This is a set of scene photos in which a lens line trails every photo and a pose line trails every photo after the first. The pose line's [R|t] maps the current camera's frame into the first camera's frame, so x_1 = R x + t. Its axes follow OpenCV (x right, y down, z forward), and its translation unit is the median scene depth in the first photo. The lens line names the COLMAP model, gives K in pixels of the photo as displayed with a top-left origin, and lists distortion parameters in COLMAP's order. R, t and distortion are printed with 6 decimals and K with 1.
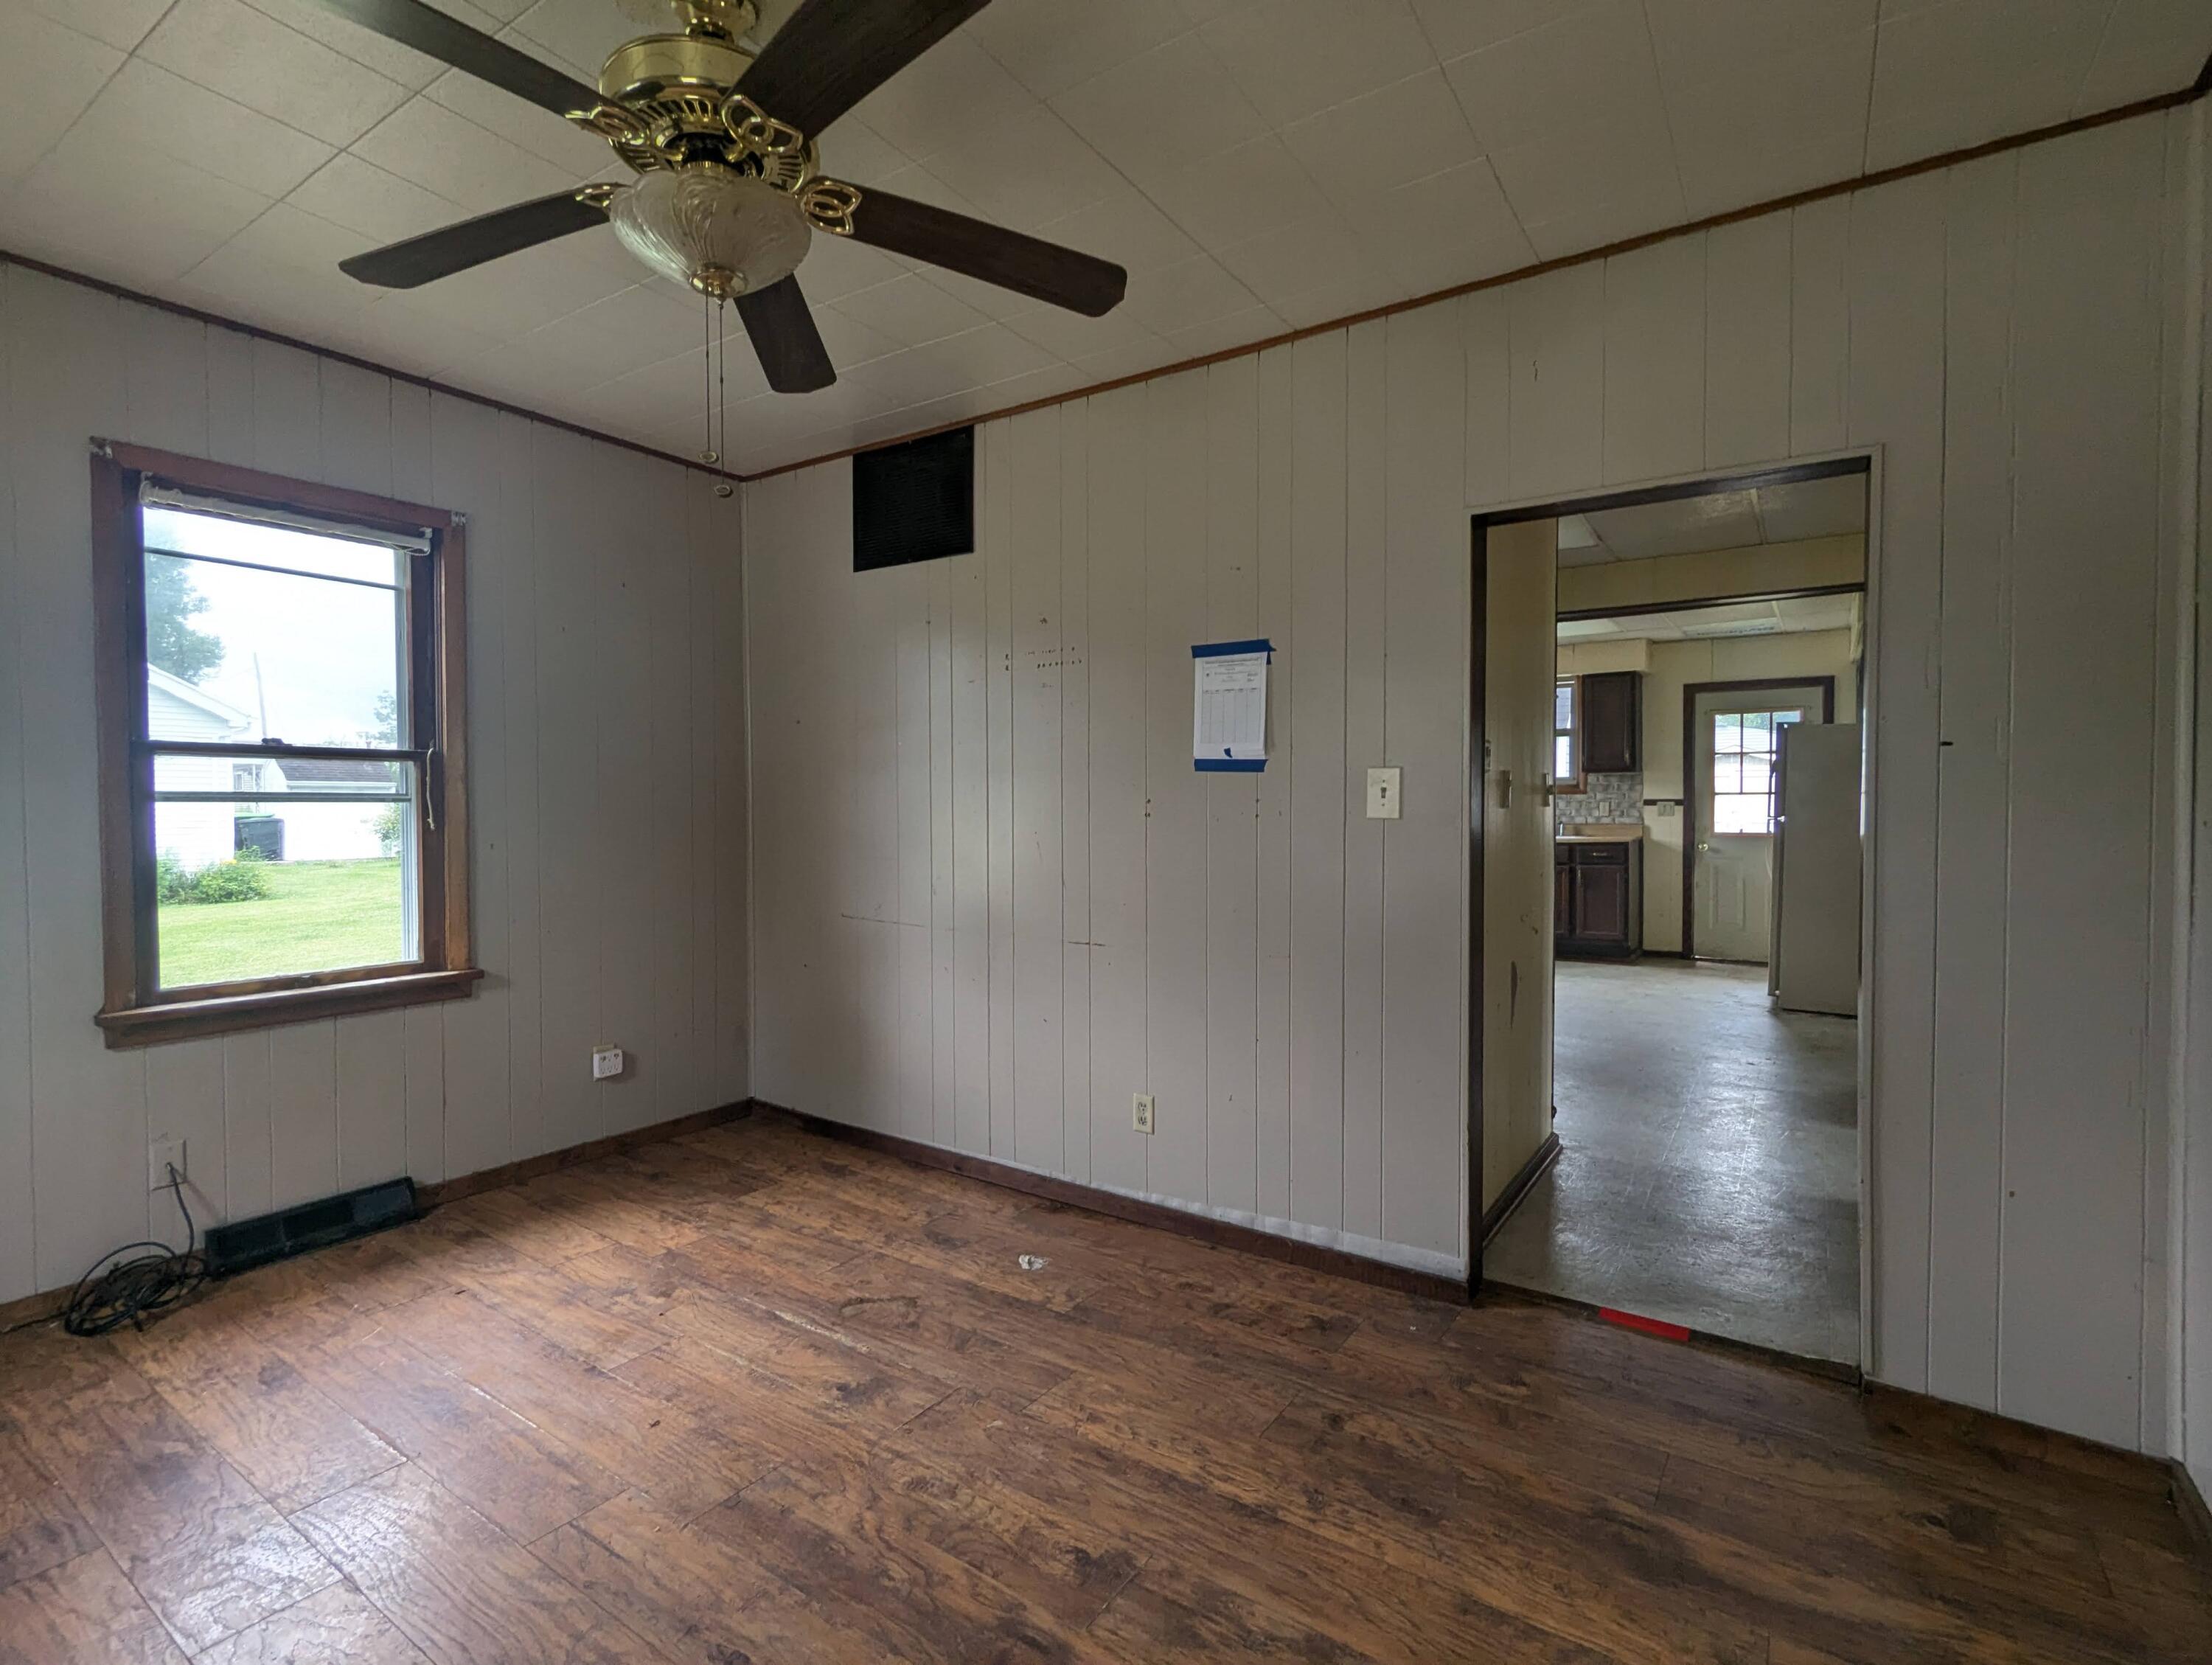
lens RADIAL K [[1056.1, 0, 1103.5], [0, 1056.1, 832.3], [0, 0, 1]] dist [0.004024, 0.003251]
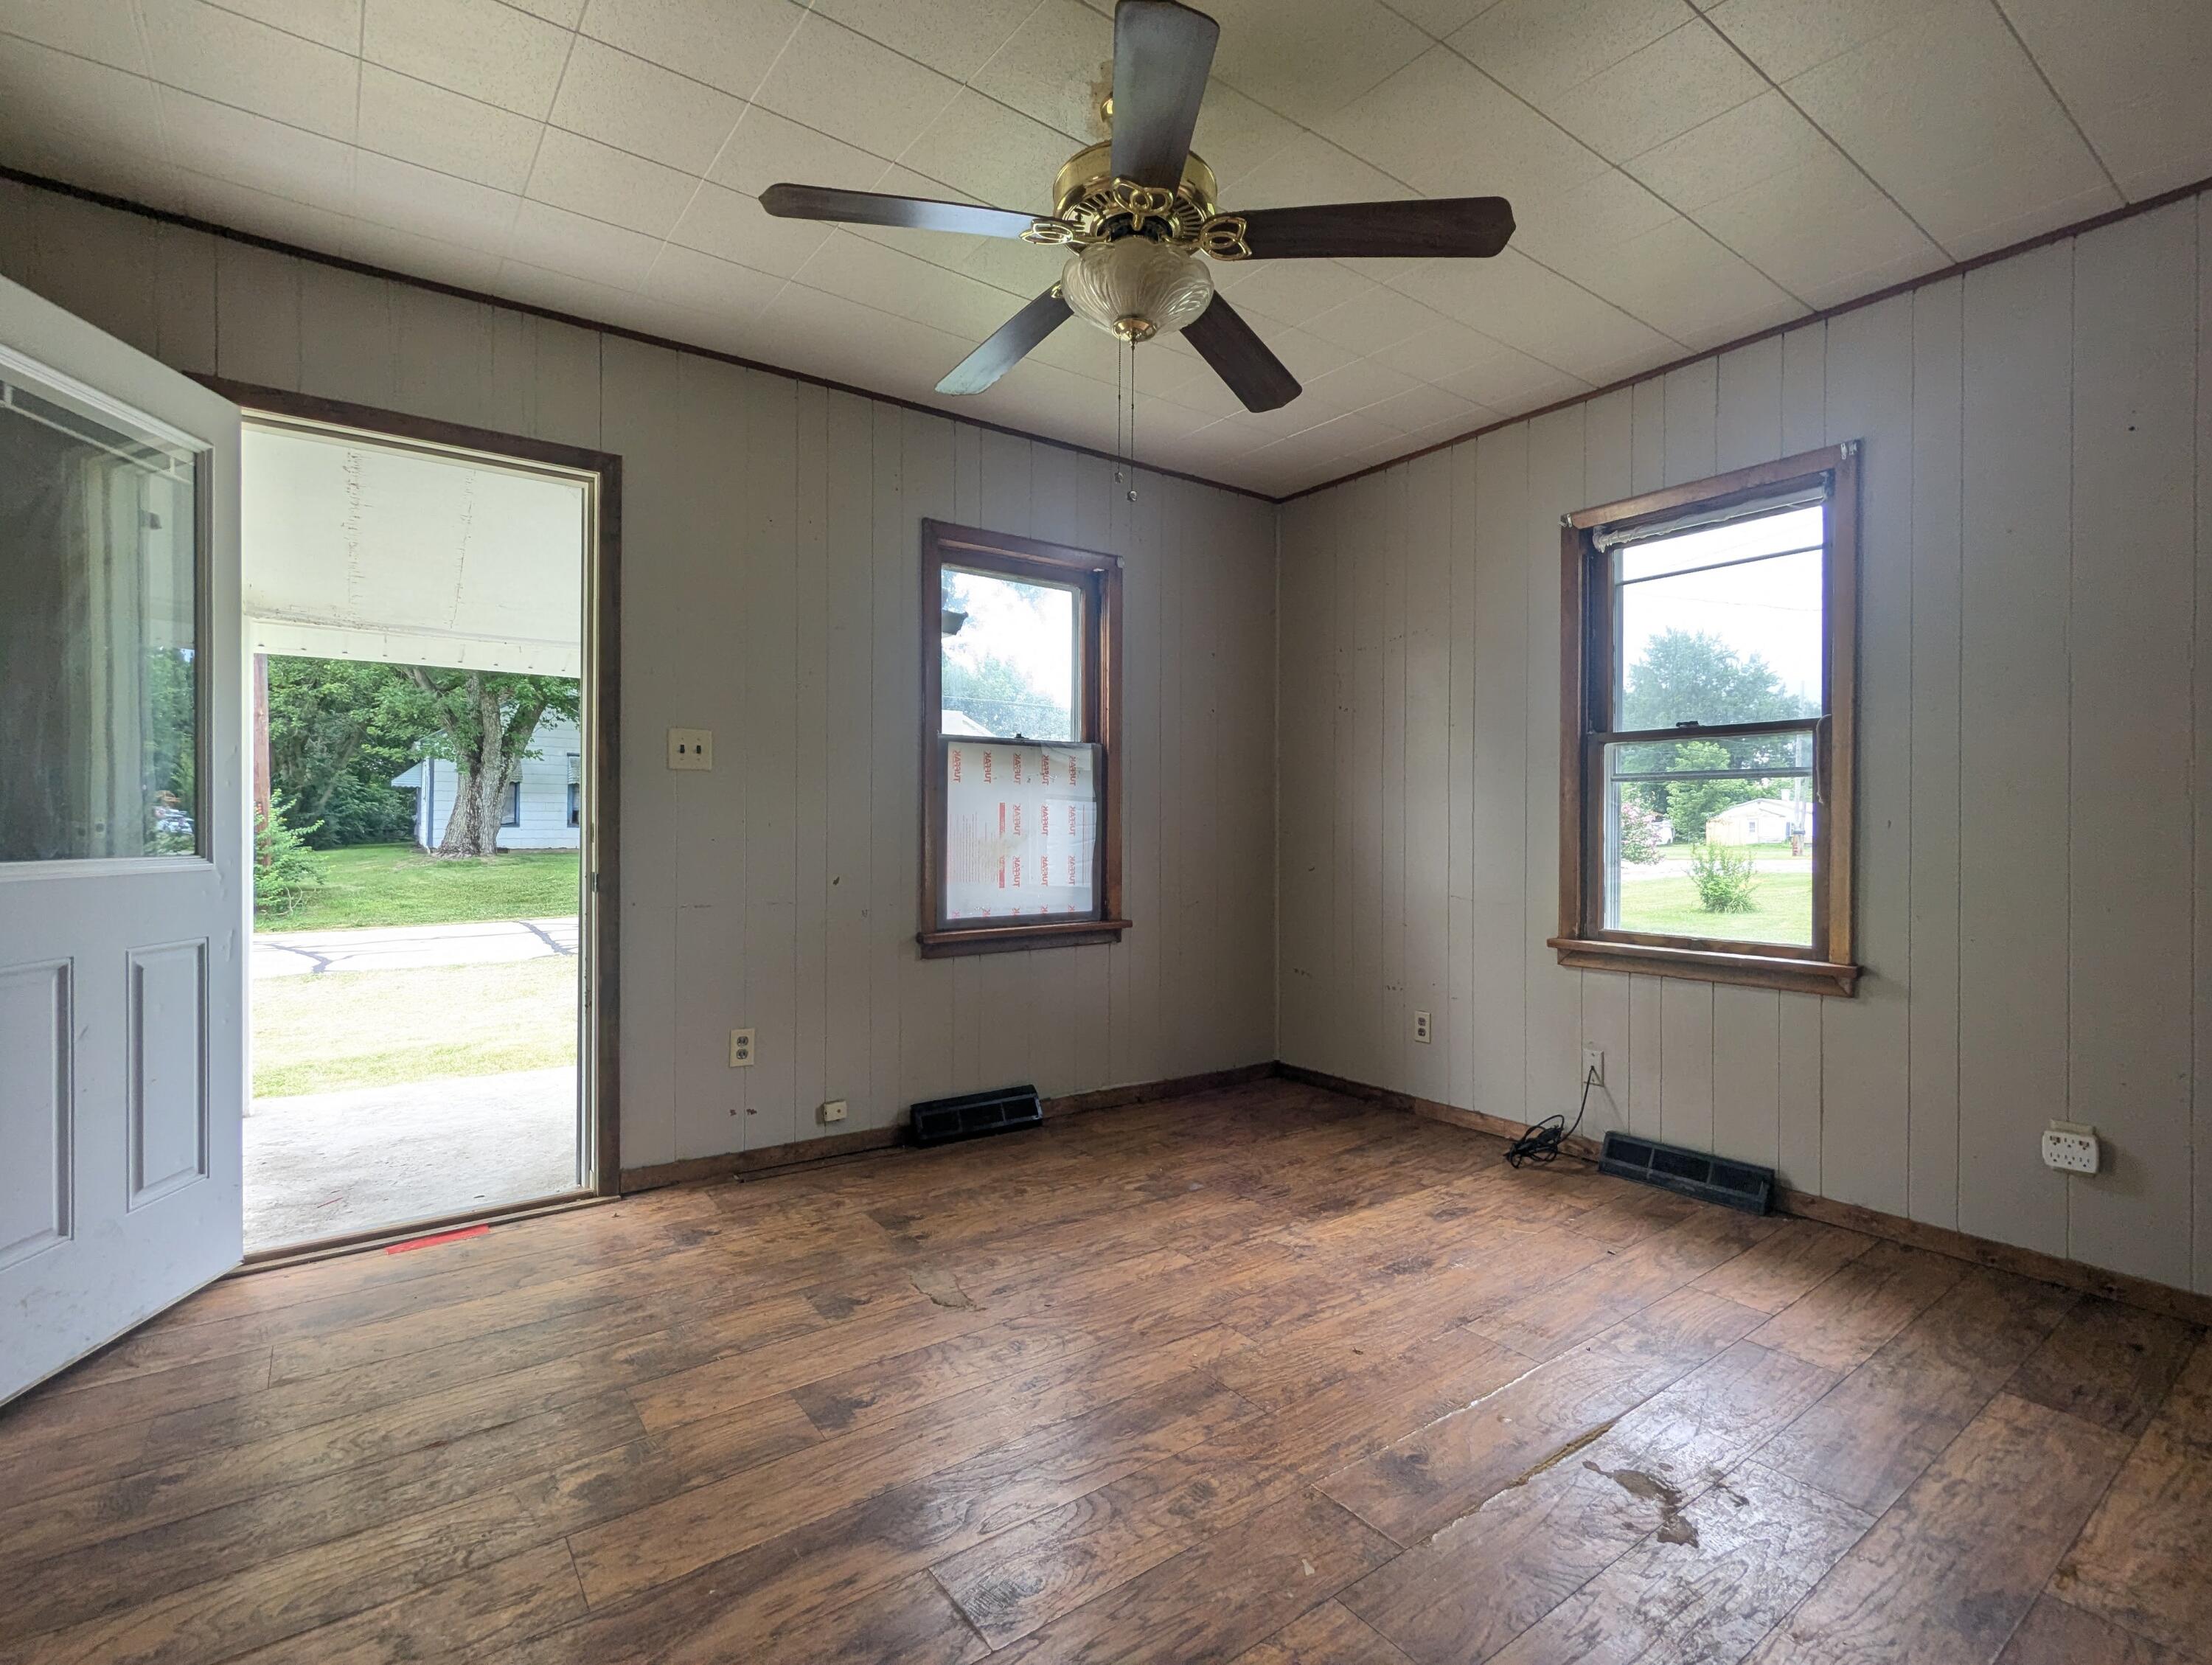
lens RADIAL K [[1056.1, 0, 1105.8], [0, 1056.1, 831.2], [0, 0, 1]] dist [0.004024, 0.003251]
pose [[-0.331669, 0.002454, -0.943393, 0.482680], [-0.027400, 0.999550, 0.012234, 0.030523], [0.942998, 0.029906, -0.331453, 0.826758]]
